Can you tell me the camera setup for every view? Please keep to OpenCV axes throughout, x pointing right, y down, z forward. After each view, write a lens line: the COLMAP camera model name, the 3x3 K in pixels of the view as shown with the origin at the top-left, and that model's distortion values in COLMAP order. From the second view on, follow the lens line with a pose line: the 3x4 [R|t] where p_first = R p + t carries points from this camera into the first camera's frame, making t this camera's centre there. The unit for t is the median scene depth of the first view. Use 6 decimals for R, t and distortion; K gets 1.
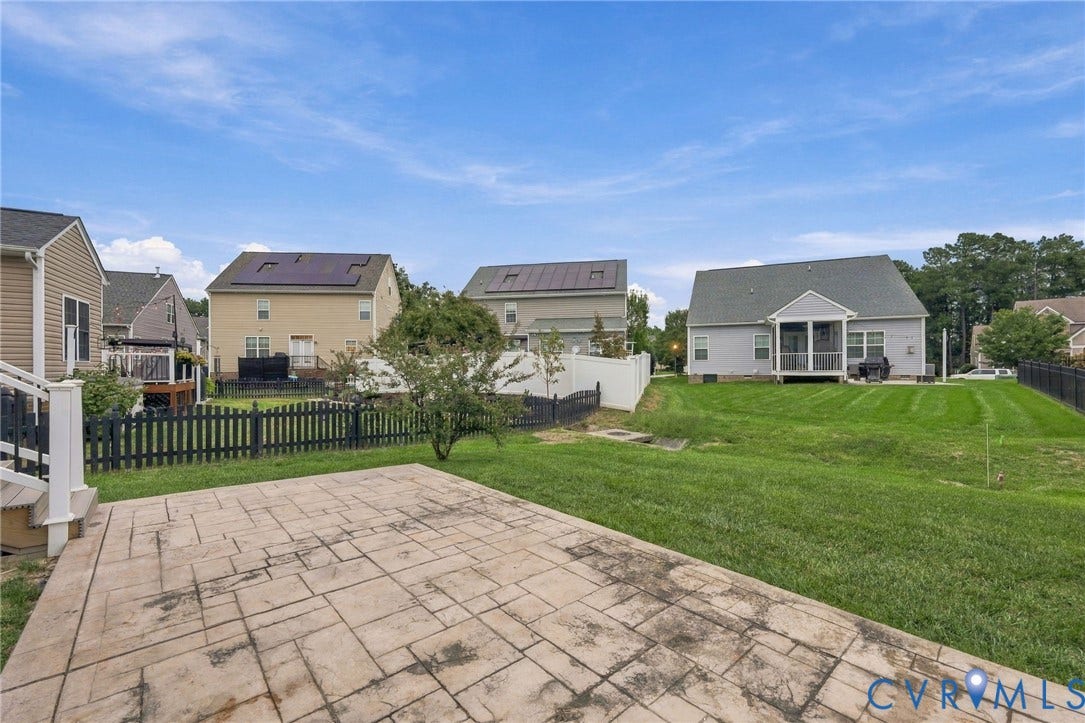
lens RADIAL K [[446.4, 0, 546.1], [0, 446.4, 371.6], [0, 0, 1]] dist [0.000988, 0.000434]
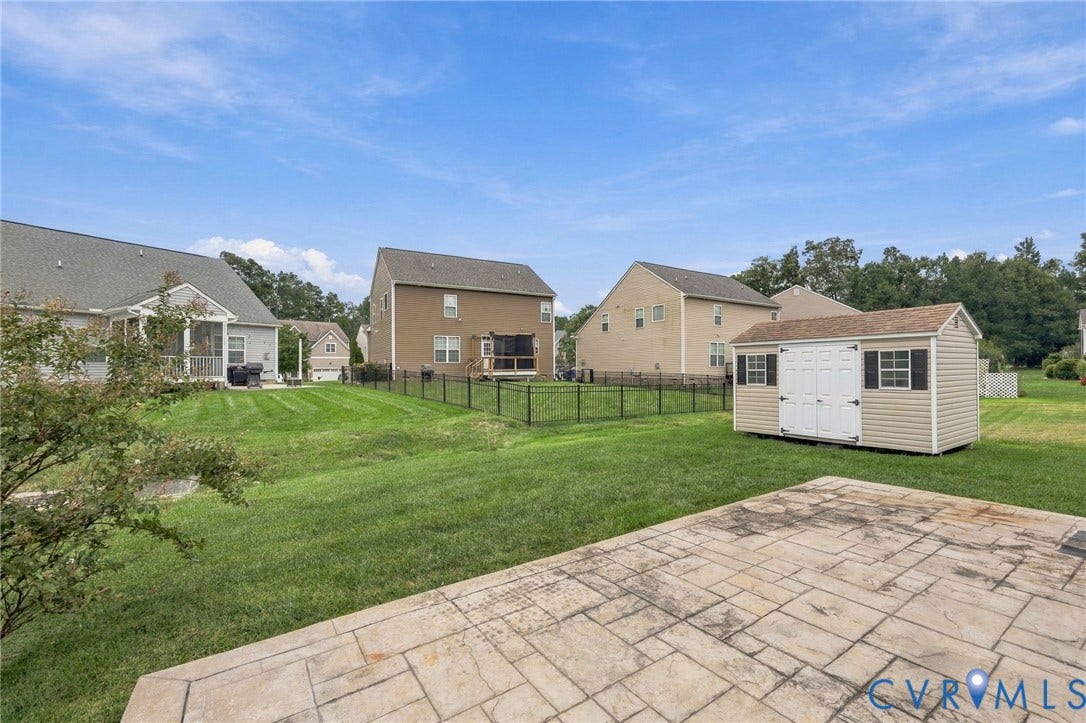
lens RADIAL K [[446.9, 0, 548.3], [0, 446.9, 365.6], [0, 0, 1]] dist [0.000988, 0.000434]
pose [[0.135356, 0.012030, 0.990724, -0.857174], [0.014614, 0.999793, -0.014136, -0.007840], [-0.990689, 0.016392, 0.135152, 1.015350]]
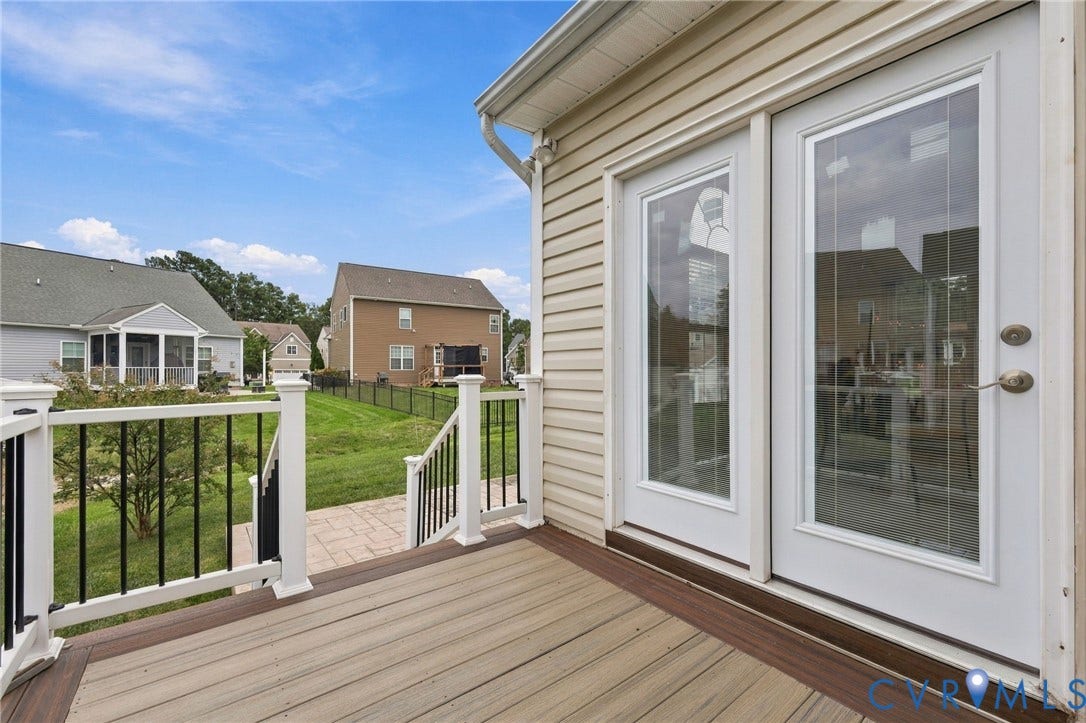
lens RADIAL K [[446.9, 0, 548.7], [0, 446.9, 367.0], [0, 0, 1]] dist [0.000988, 0.000434]
pose [[0.065945, 0.007151, 0.997798, -1.696123], [0.008228, 0.999936, -0.007710, -0.141500], [-0.997789, 0.008718, 0.065882, 0.477144]]
